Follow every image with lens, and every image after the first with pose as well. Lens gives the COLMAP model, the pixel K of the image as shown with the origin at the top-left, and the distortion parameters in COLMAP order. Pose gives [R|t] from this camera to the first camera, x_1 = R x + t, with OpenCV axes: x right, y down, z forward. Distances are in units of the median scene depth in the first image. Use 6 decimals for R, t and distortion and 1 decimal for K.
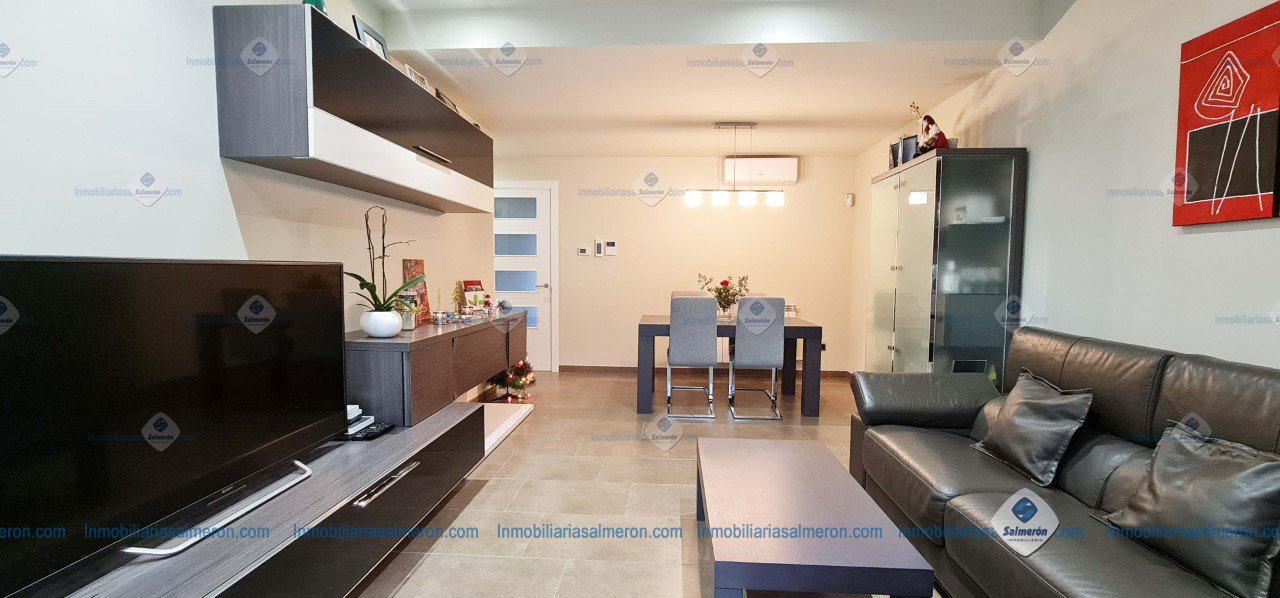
lens RADIAL K [[529.7, 0, 640.0], [0, 529.7, 299.0], [0, 0, 1]] dist [-0.000213, -0.000135]
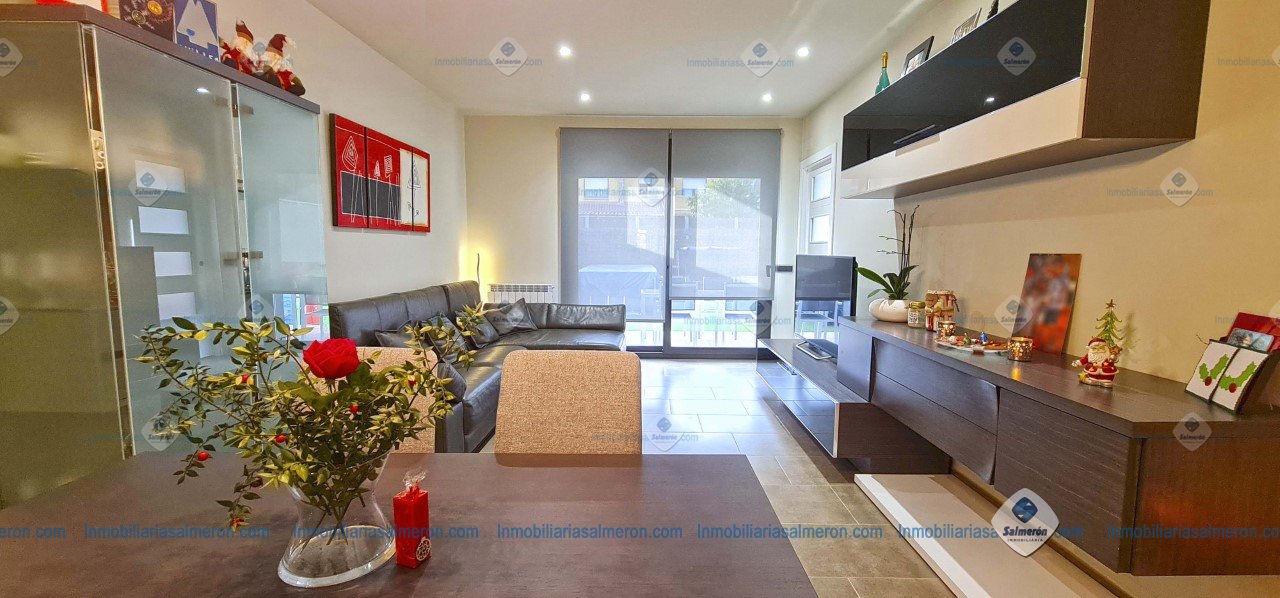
lens RADIAL K [[529.7, 0, 640.0], [0, 529.7, 299.0], [0, 0, 1]] dist [-0.000213, -0.000135]
pose [[-0.998856, -0.012107, -0.046269, 0.107976], [-0.019053, 0.988080, 0.152761, -0.129852], [0.043868, 0.153468, -0.987179, 1.909755]]
